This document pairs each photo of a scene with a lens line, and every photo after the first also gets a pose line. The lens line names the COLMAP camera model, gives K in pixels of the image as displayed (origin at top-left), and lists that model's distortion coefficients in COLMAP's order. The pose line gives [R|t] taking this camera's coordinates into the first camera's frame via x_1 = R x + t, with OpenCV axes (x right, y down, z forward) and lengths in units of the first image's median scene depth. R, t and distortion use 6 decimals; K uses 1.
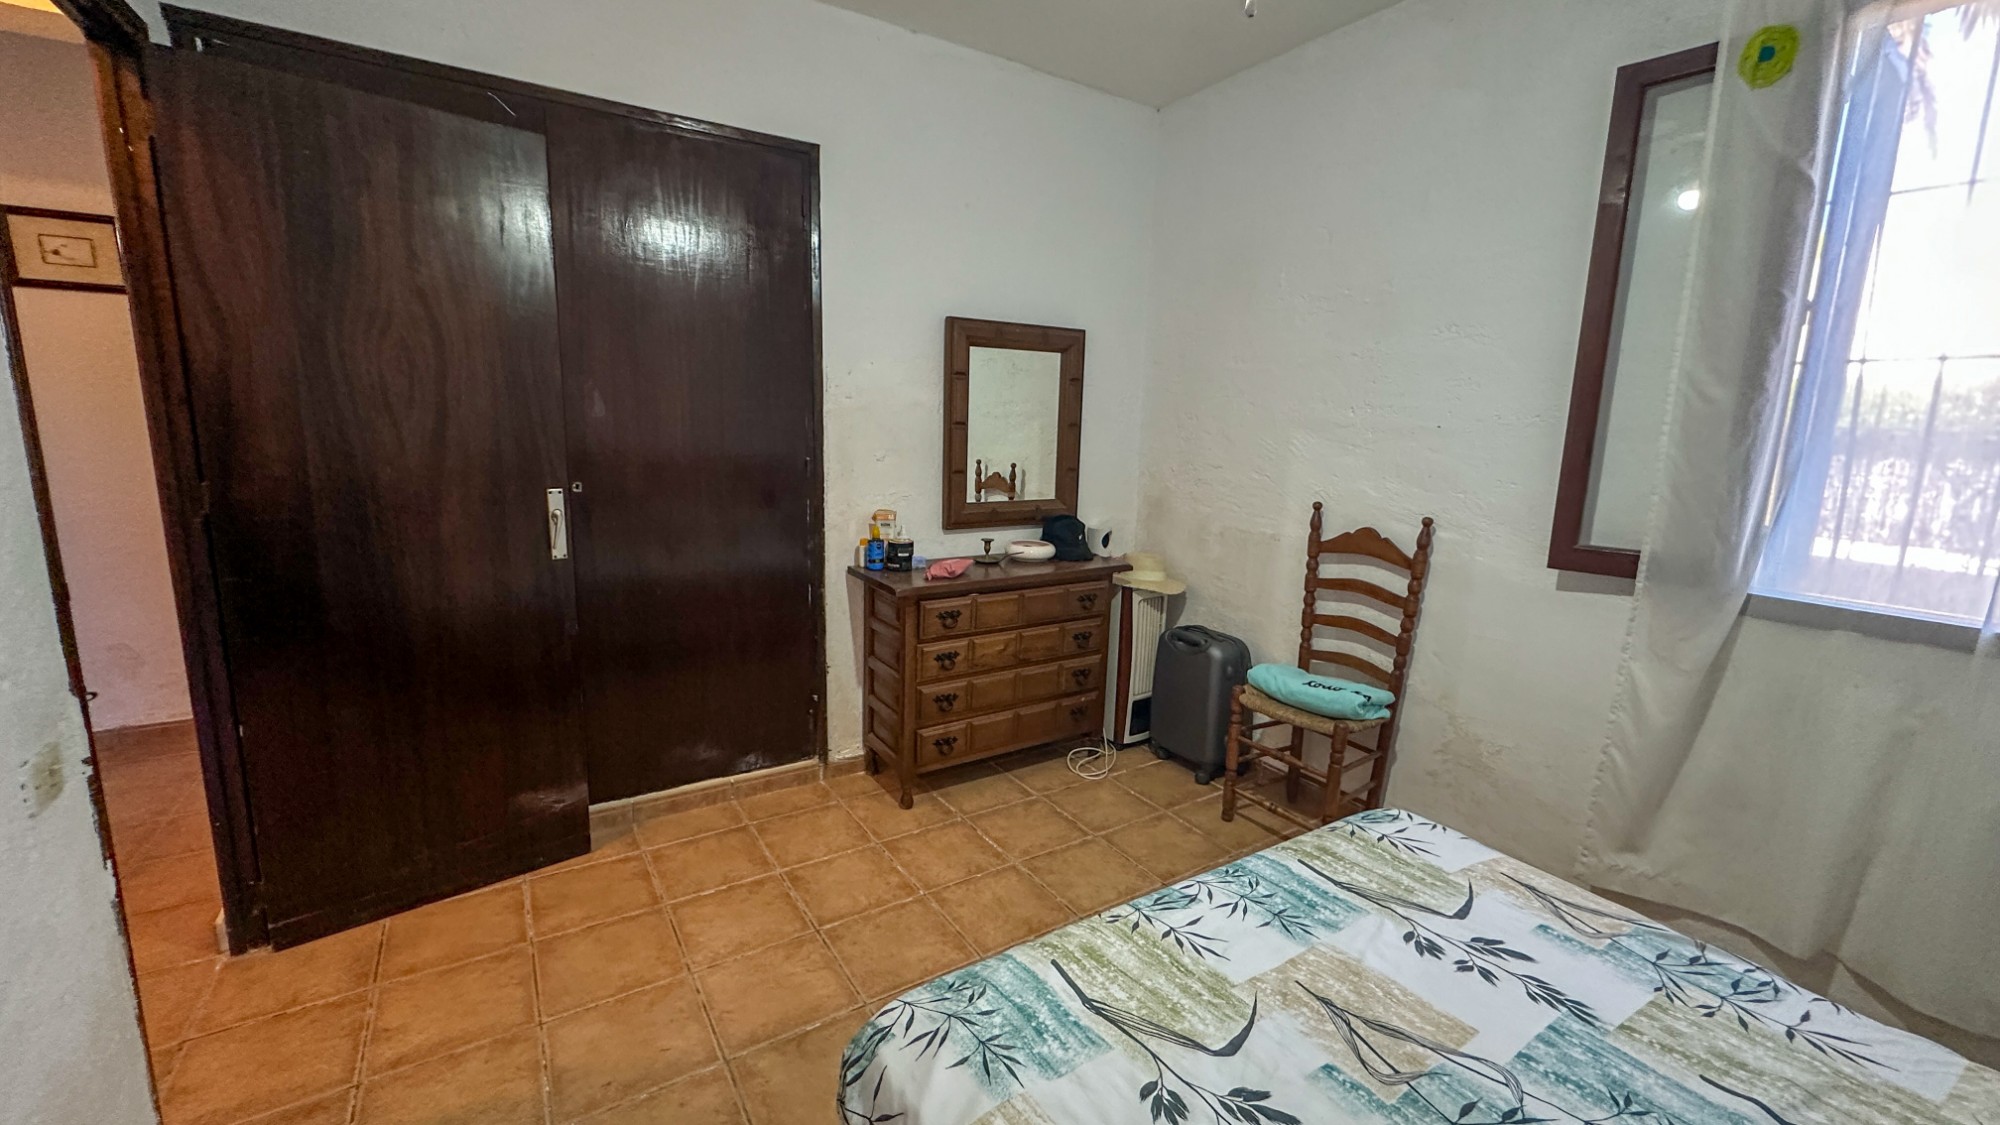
lens RADIAL K [[799.0, 0, 1005.8], [0, 799.0, 561.4], [0, 0, 1]] dist [-0.000954, 0.000664]
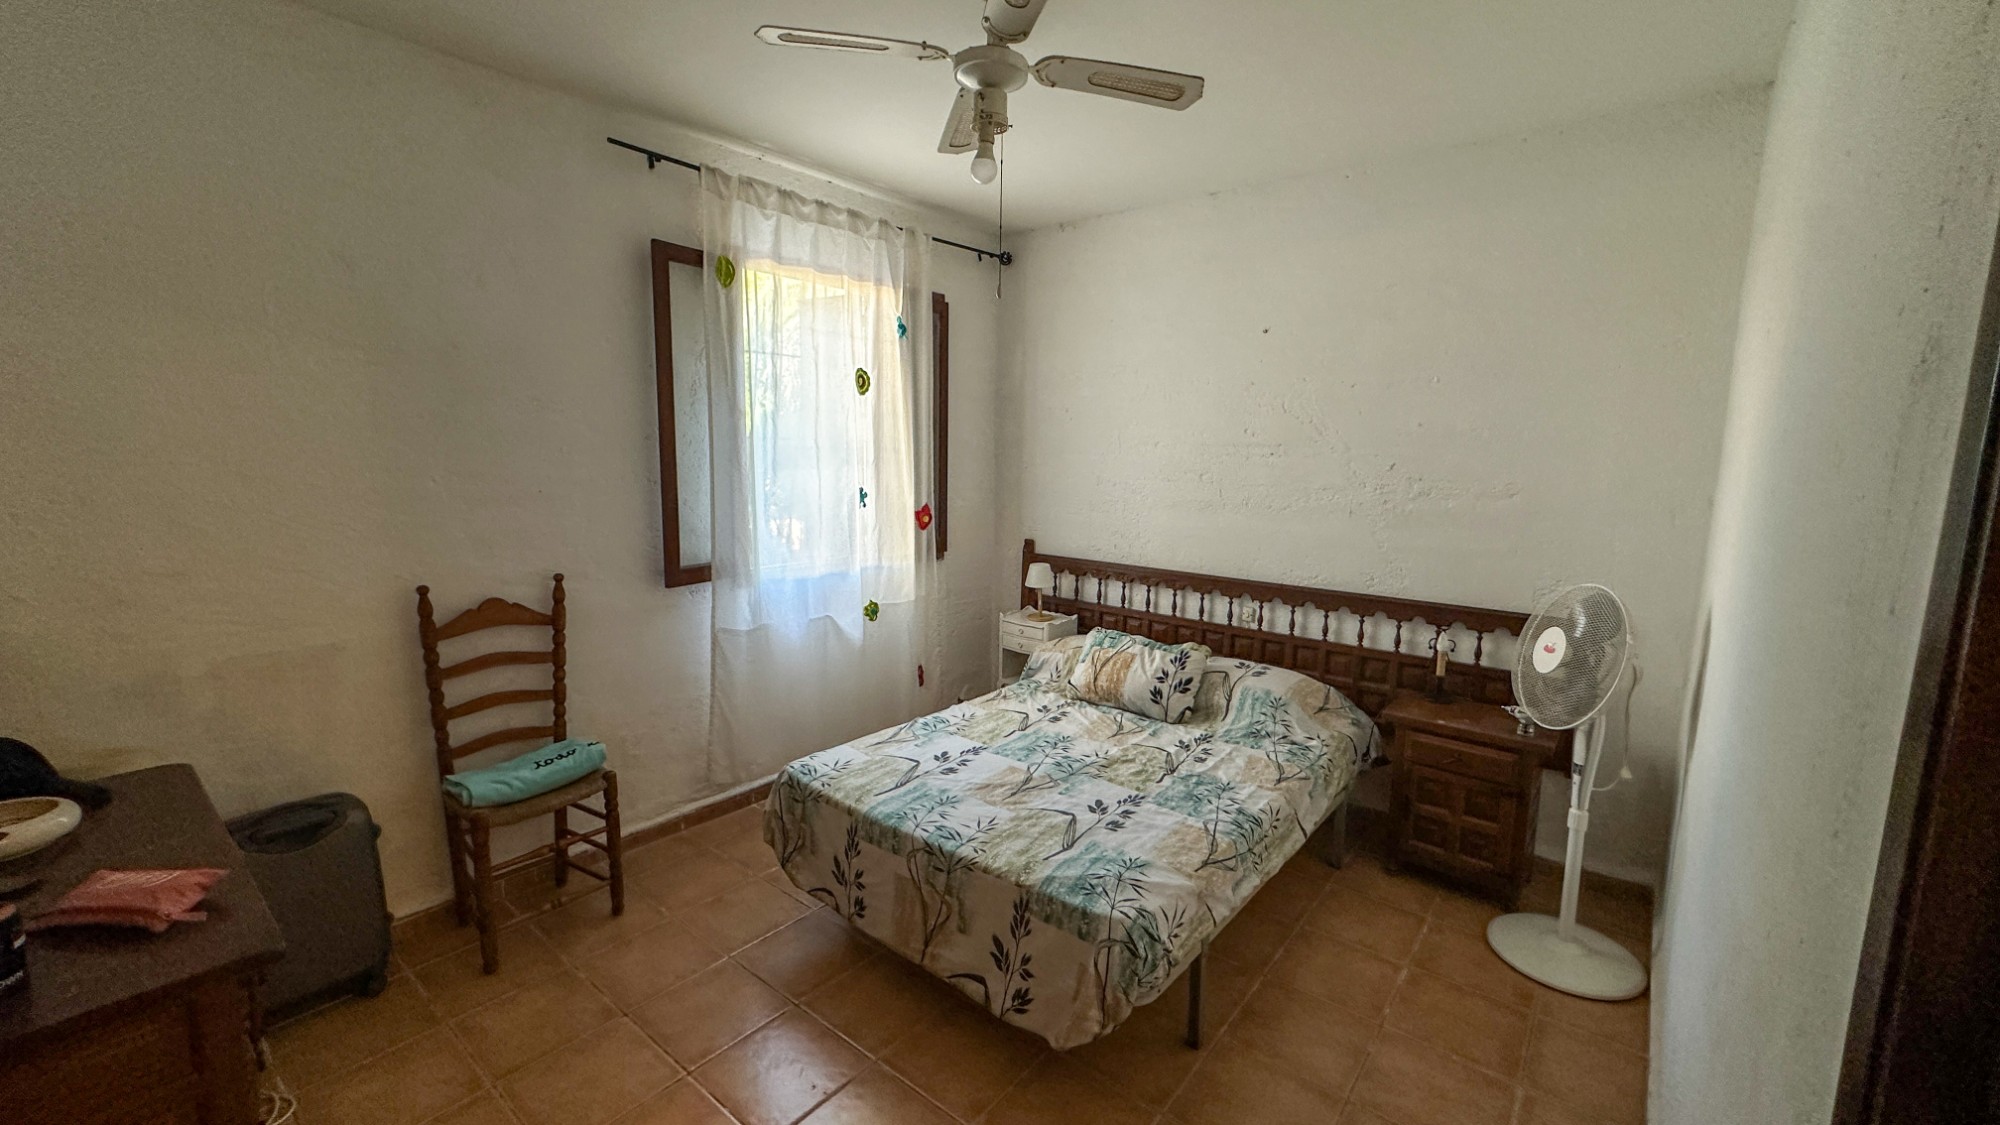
lens RADIAL K [[799.0, 0, 1005.7], [0, 799.0, 554.7], [0, 0, 1]] dist [-0.000954, 0.000664]
pose [[-0.308060, -0.165094, 0.936933, -1.068362], [0.139251, 0.966397, 0.216070, -0.361529], [-0.941121, 0.197031, -0.274719, 1.134222]]
